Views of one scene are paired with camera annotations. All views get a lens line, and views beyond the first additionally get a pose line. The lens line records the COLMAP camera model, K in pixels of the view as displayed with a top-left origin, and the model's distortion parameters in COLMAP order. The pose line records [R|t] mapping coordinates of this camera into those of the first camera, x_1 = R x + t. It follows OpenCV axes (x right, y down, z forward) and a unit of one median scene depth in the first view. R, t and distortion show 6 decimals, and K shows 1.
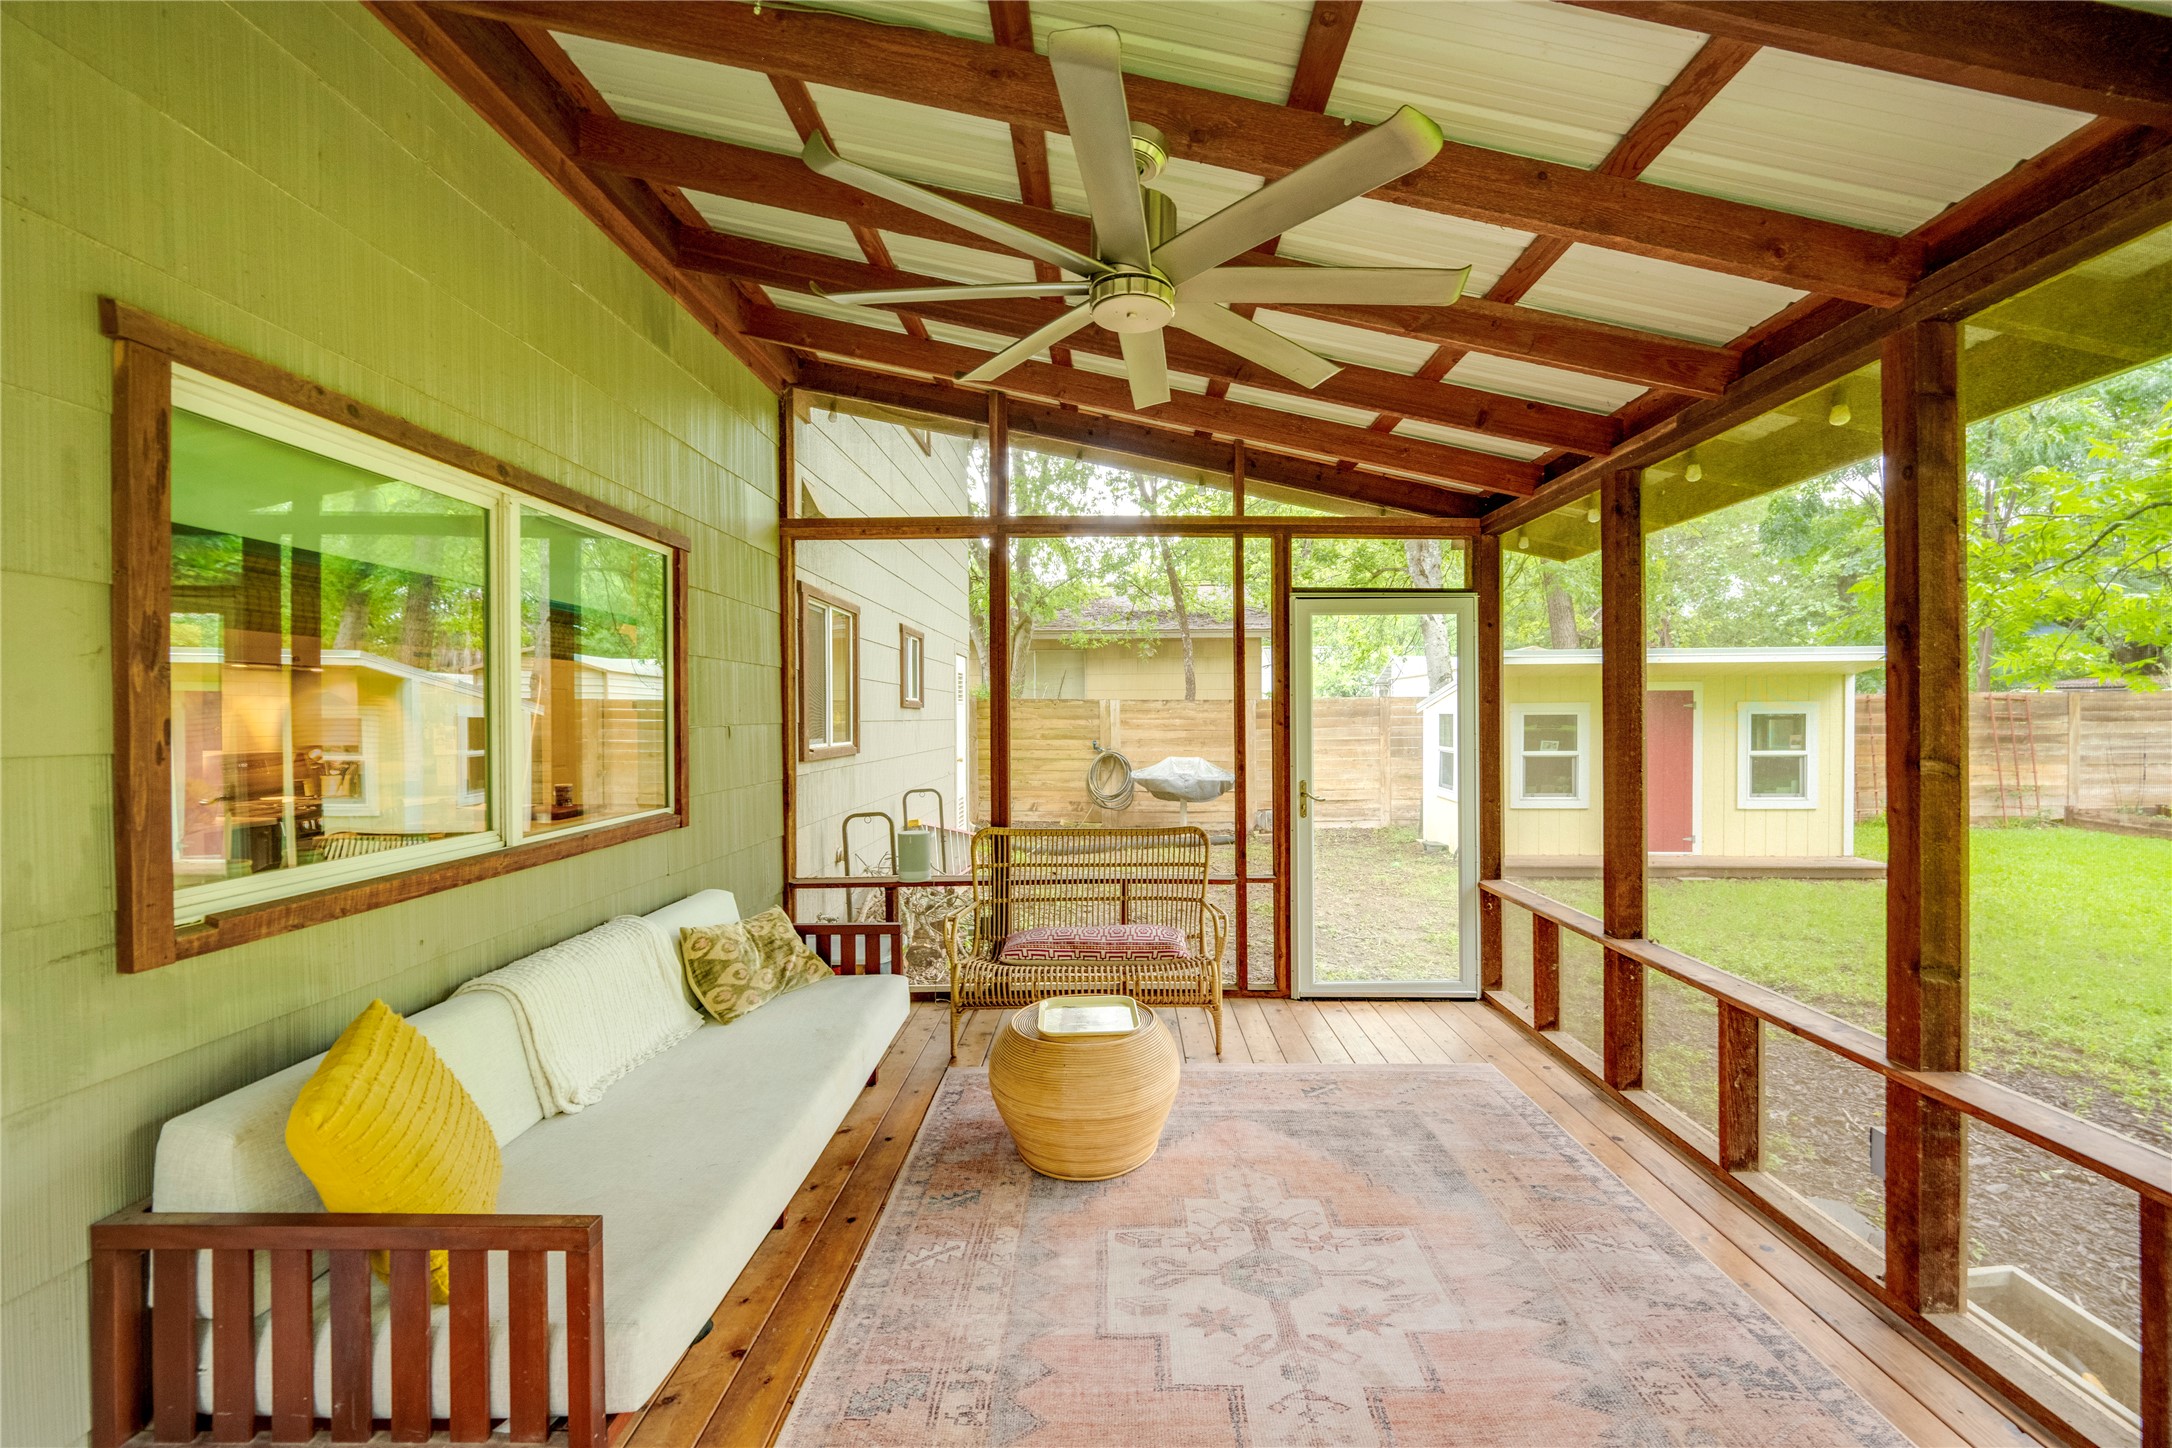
lens RADIAL K [[866.8, 0, 1107.3], [0, 866.8, 721.8], [0, 0, 1]] dist [-0.000777, 0.000512]
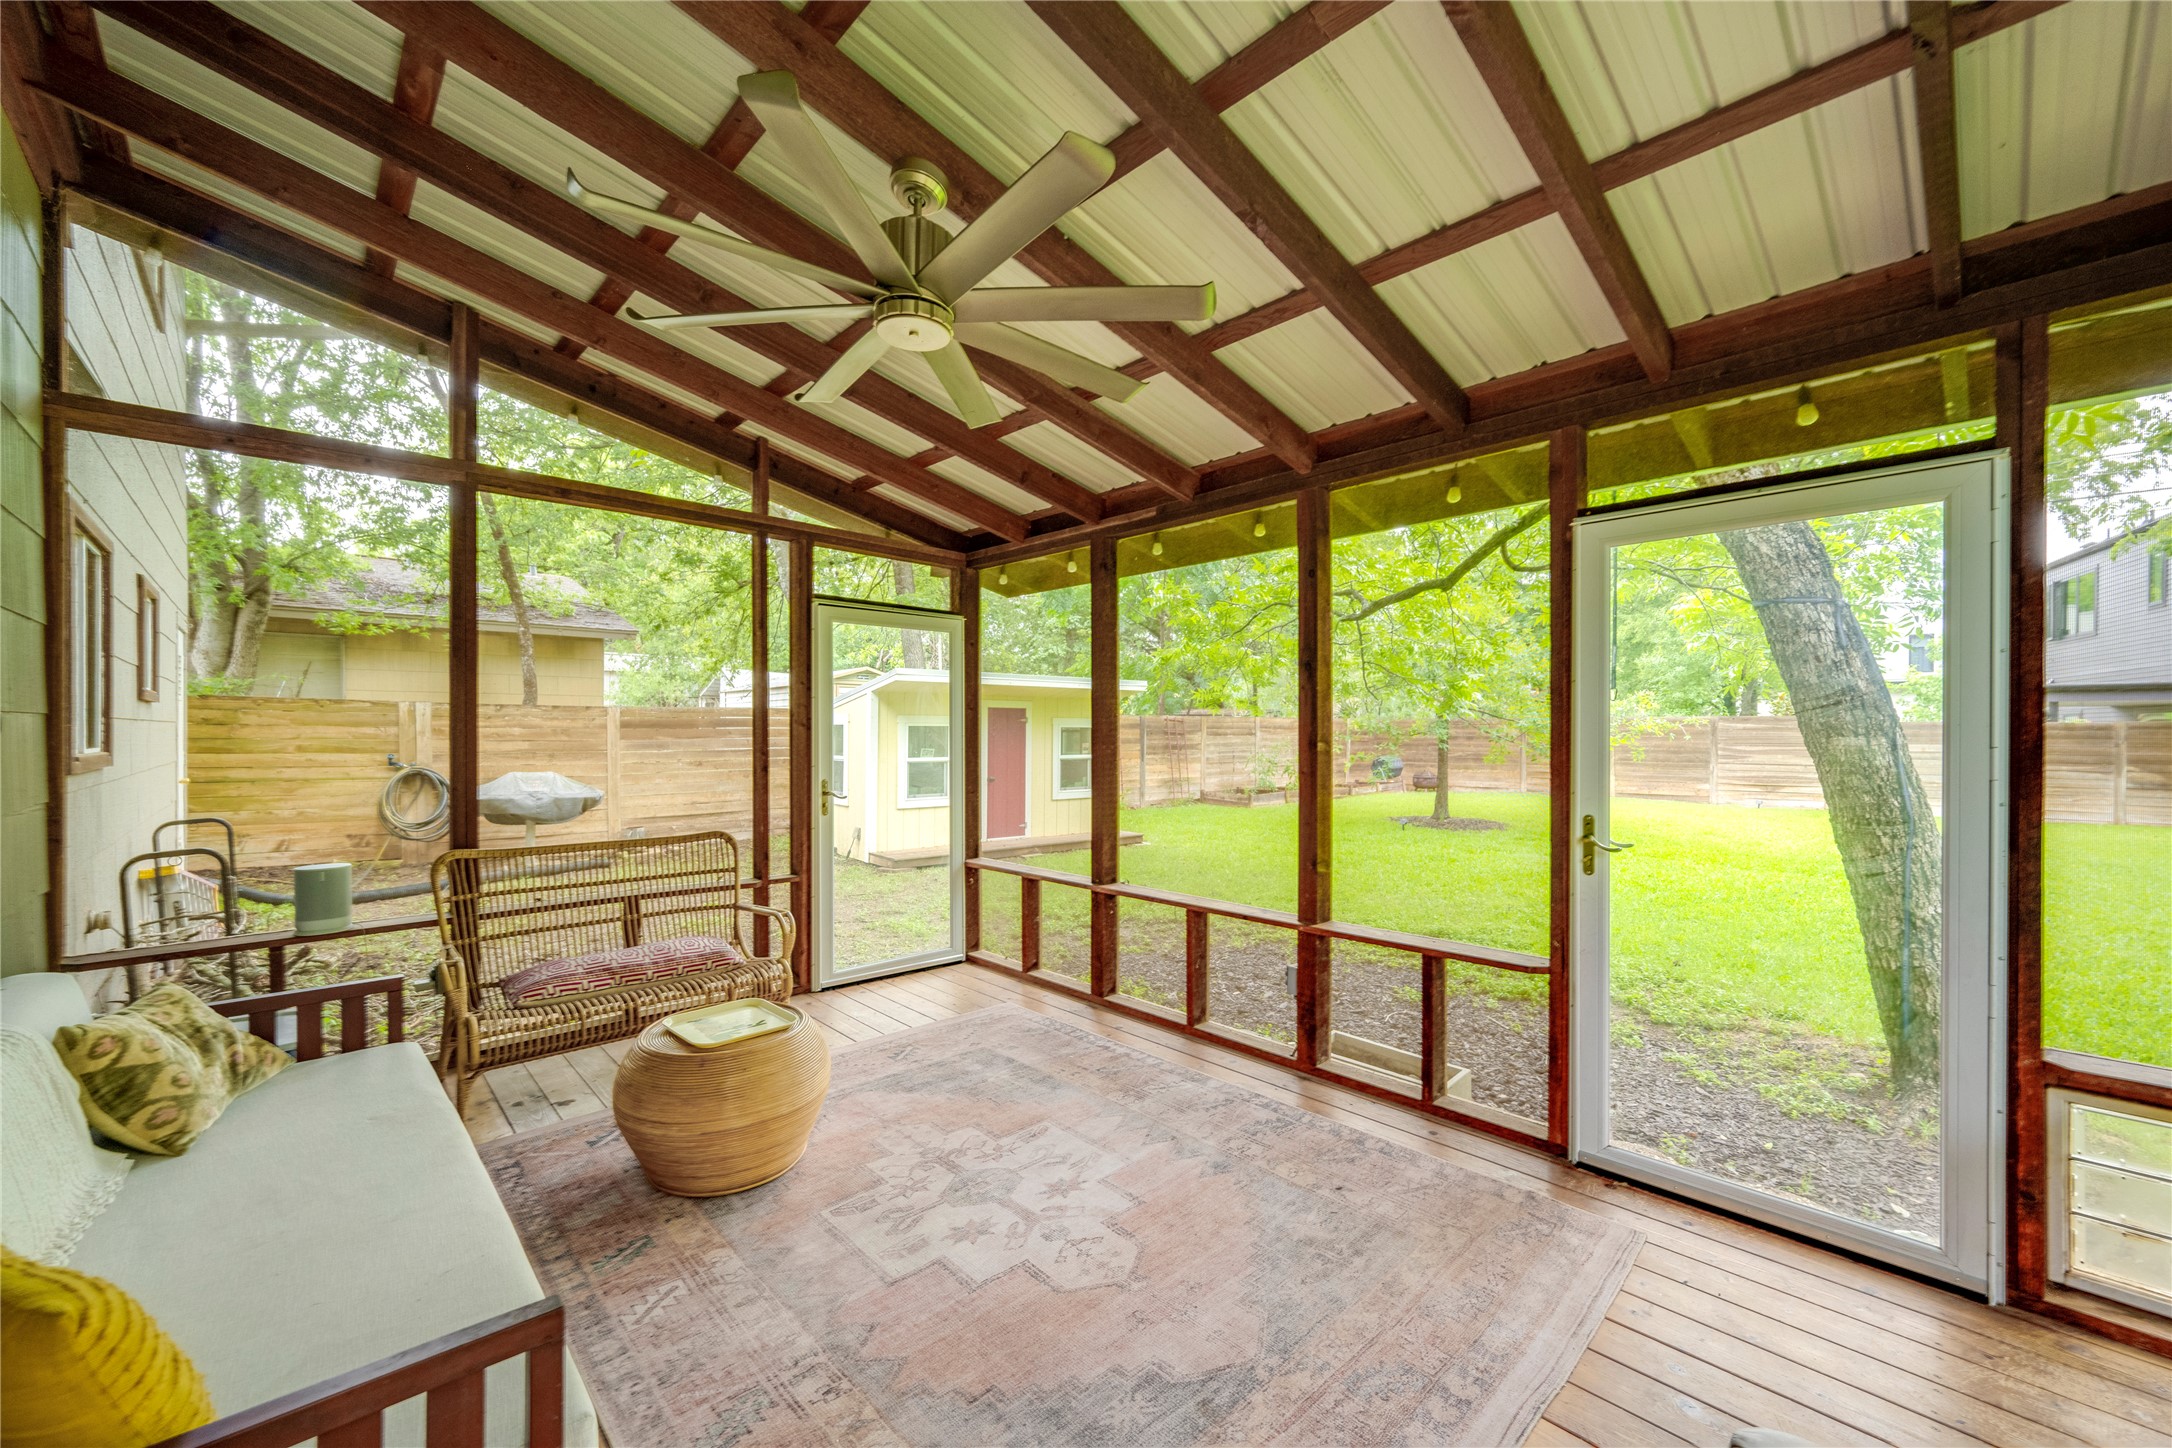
lens RADIAL K [[866.8, 0, 1075.0], [0, 866.8, 739.4], [0, 0, 1]] dist [-0.000777, 0.000512]
pose [[0.735385, 0.002888, 0.677644, -0.306541], [-0.003656, 0.999993, -0.000294, 0.021670], [-0.677640, -0.002261, 0.735390, 0.035134]]
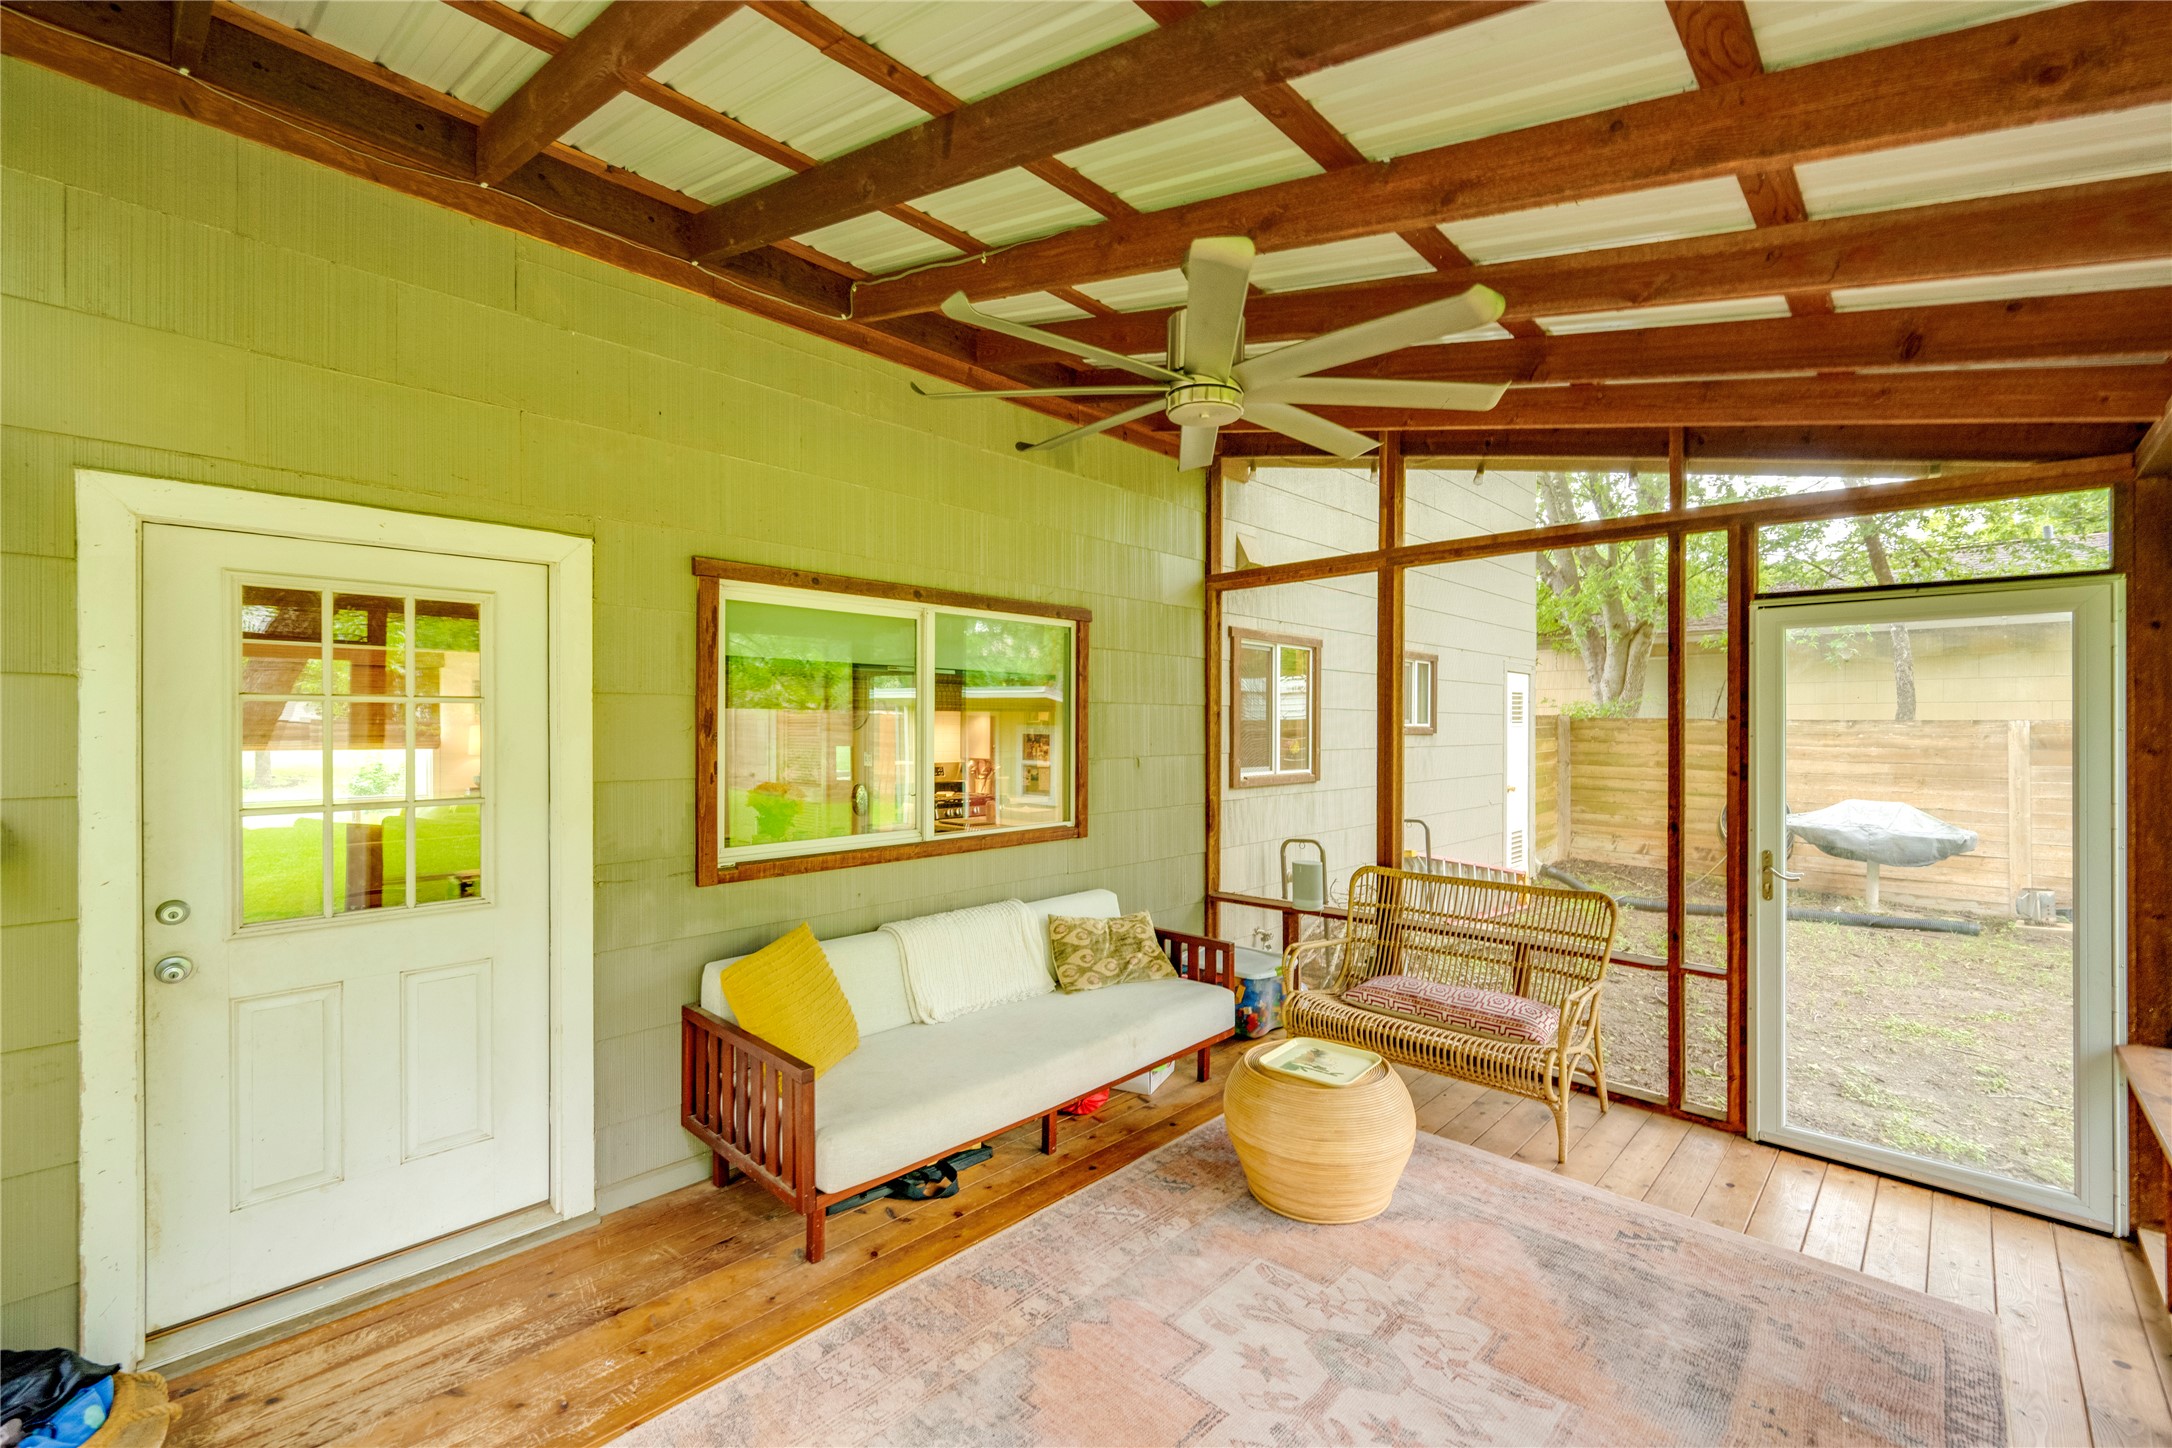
lens RADIAL K [[898.4, 0, 1082.1], [0, 898.4, 727.5], [0, 0, 1]] dist [0.002877, 0.000244]
pose [[0.727386, 0.007489, -0.686187, 0.387775], [-0.011513, 0.999933, -0.001291, -0.036197], [0.686132, 0.008839, 0.727424, 0.033063]]
